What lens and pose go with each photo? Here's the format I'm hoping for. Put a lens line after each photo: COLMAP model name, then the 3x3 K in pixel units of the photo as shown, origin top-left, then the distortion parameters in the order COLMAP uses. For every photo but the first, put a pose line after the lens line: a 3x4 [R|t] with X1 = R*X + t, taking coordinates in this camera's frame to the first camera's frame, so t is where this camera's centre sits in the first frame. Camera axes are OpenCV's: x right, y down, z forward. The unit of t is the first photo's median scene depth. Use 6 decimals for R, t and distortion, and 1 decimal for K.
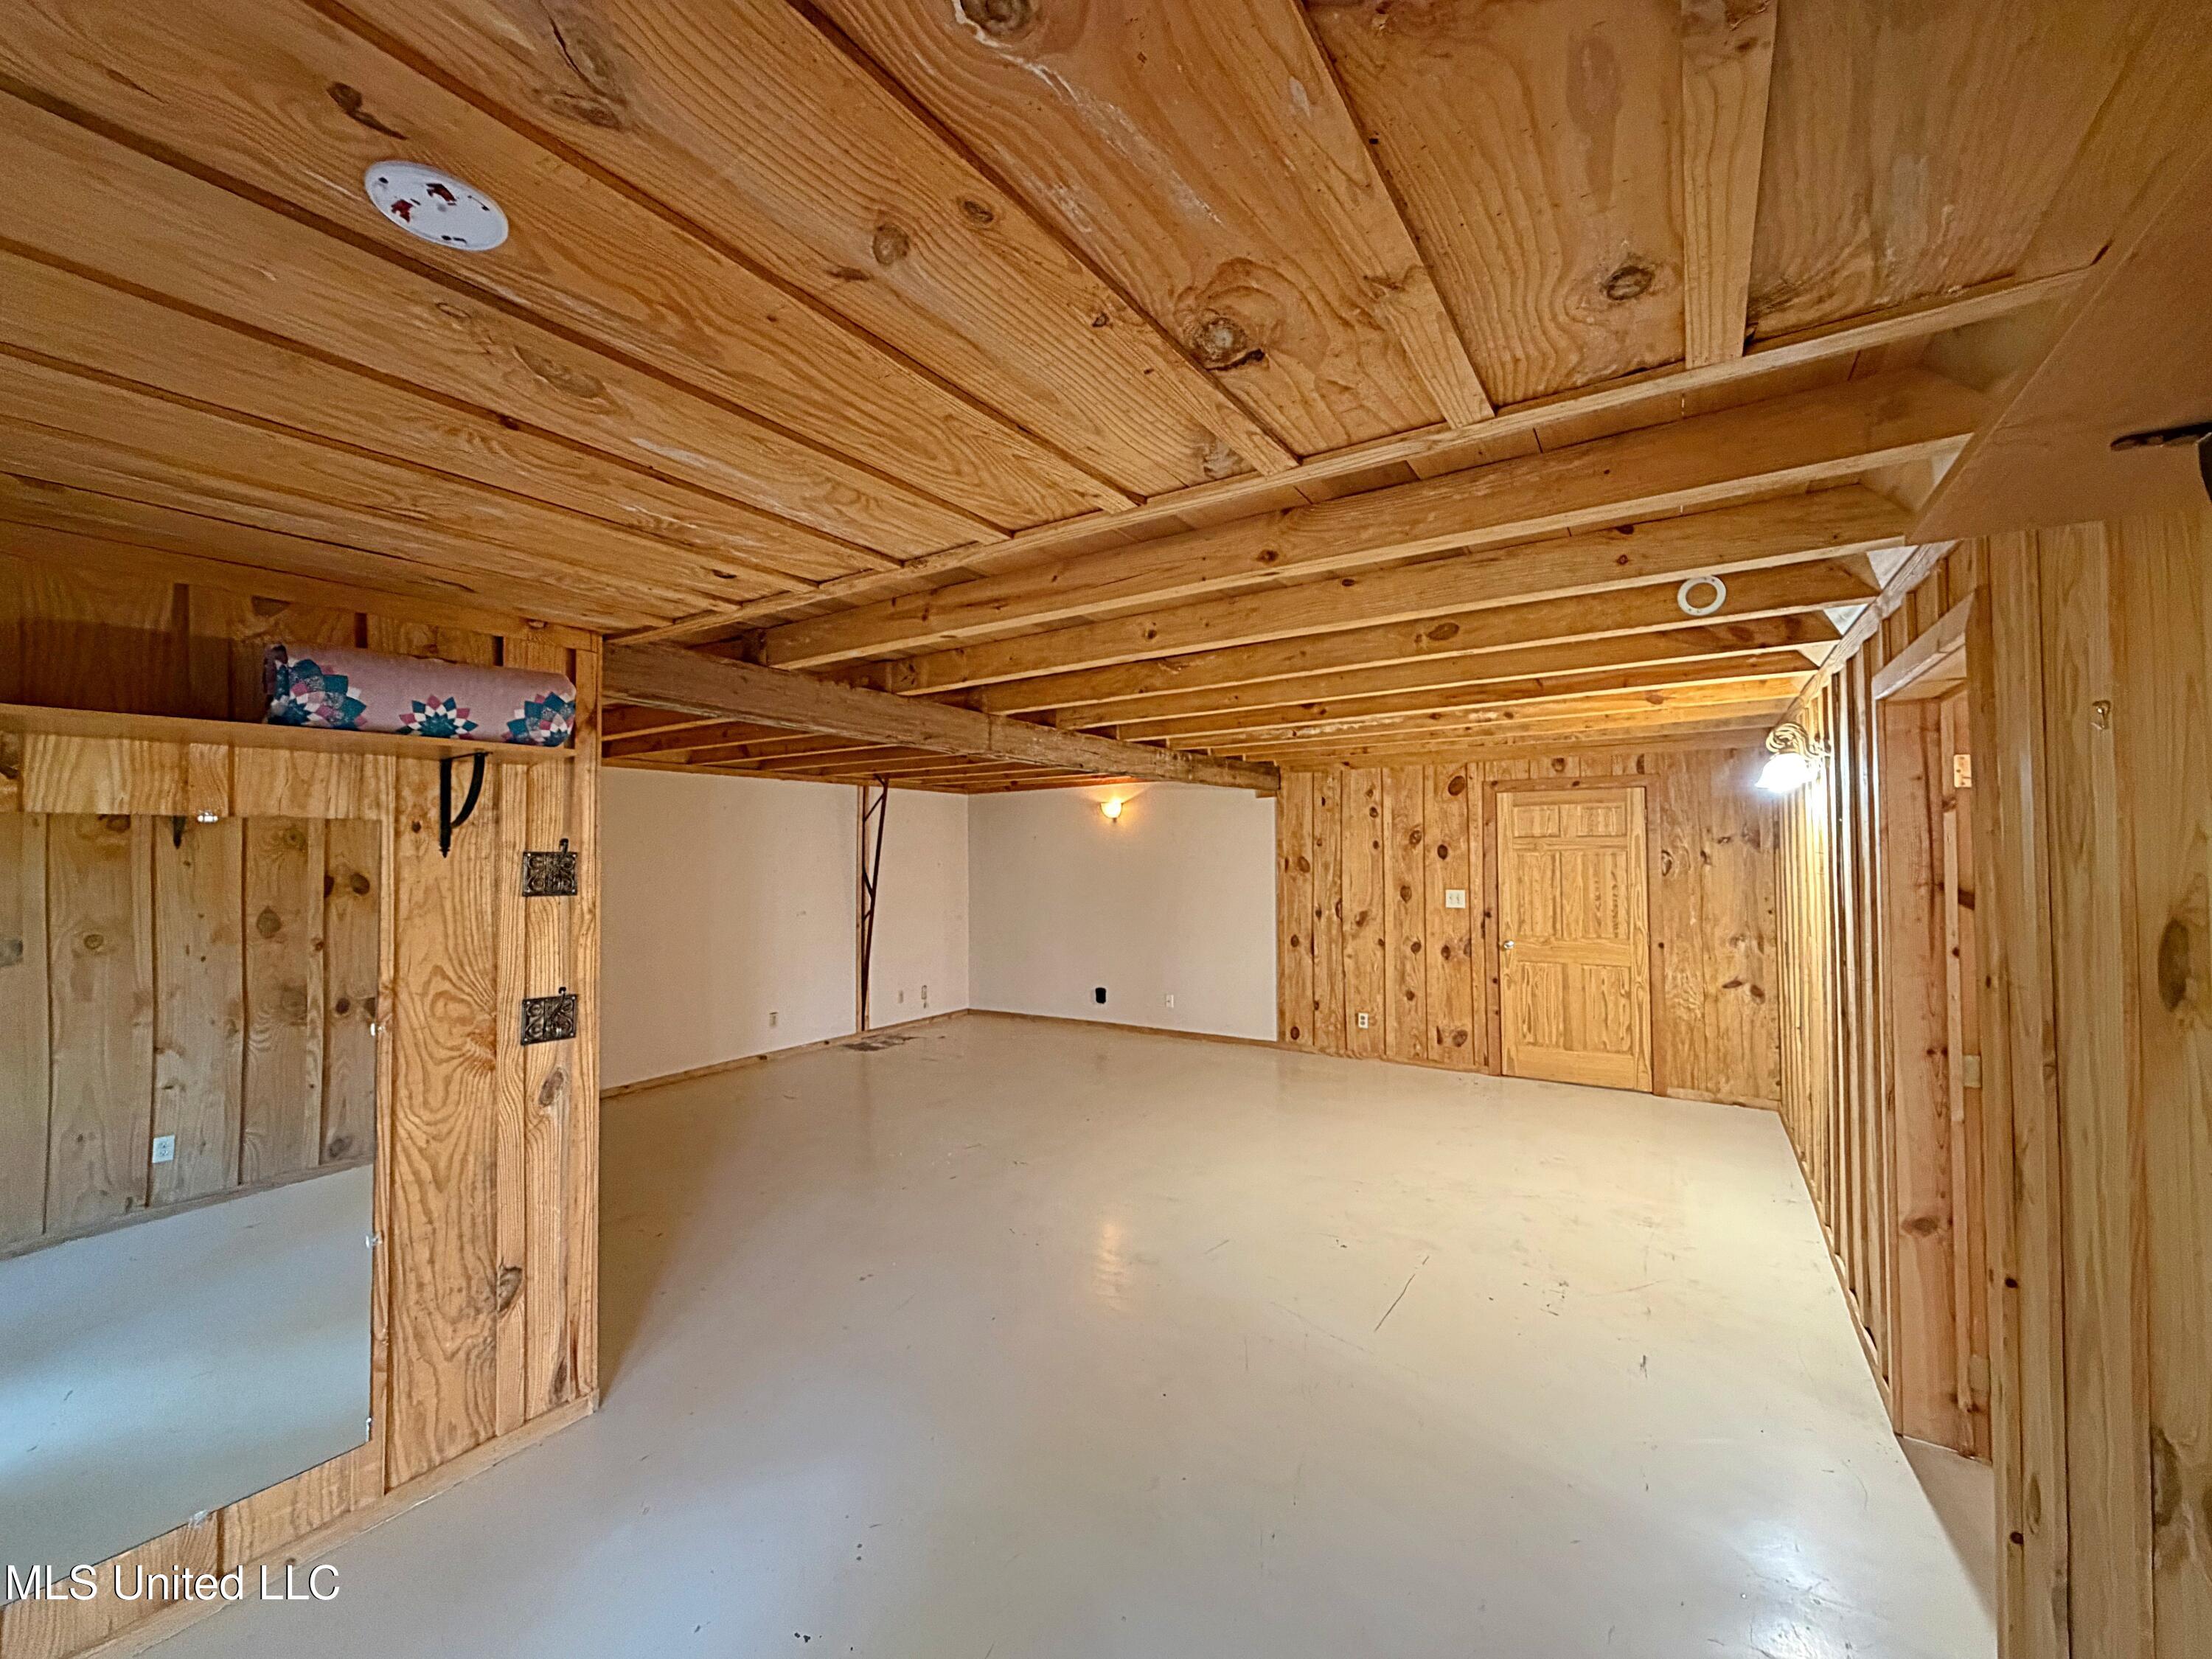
lens RADIAL K [[885.7, 0, 1095.8], [0, 885.7, 831.1], [0, 0, 1]] dist [0.001203, -0.000003]
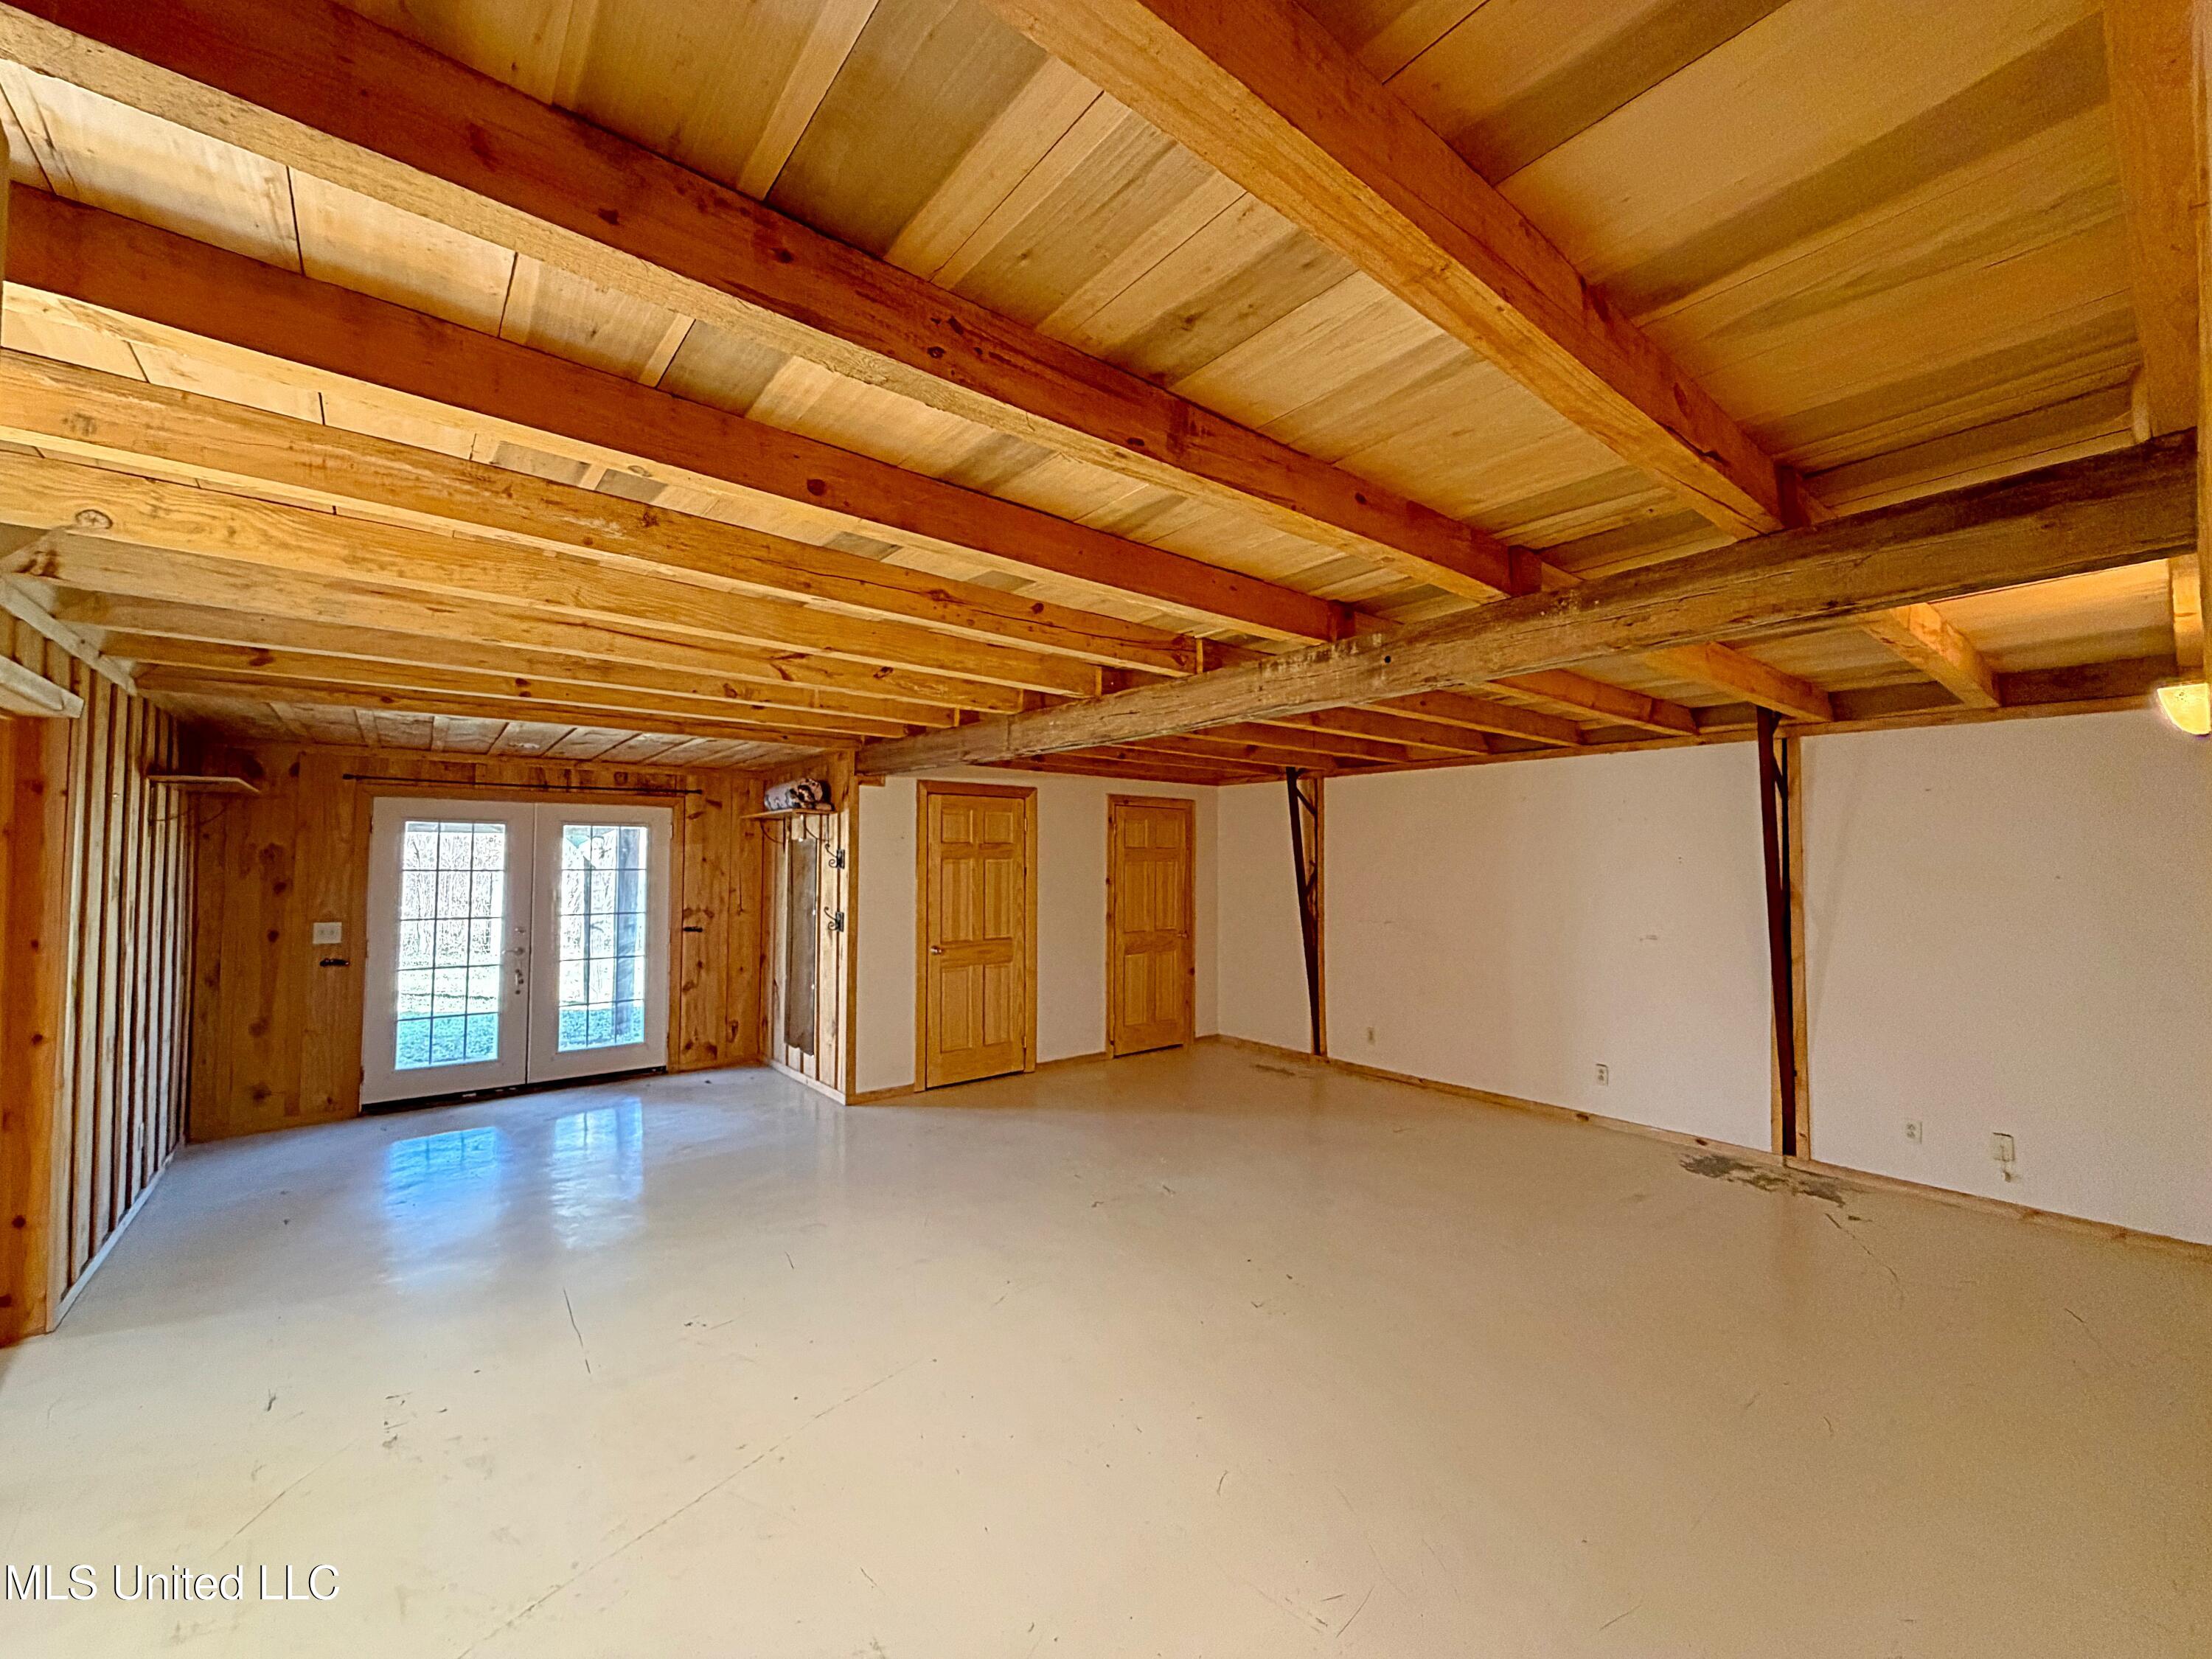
lens RADIAL K [[885.7, 0, 1095.8], [0, 885.7, 831.1], [0, 0, 1]] dist [0.001203, -0.000003]
pose [[-0.305495, -0.024051, -0.951890, 0.701970], [0.020123, 0.999295, -0.031707, 0.032226], [0.951981, -0.028841, -0.304796, 1.188869]]
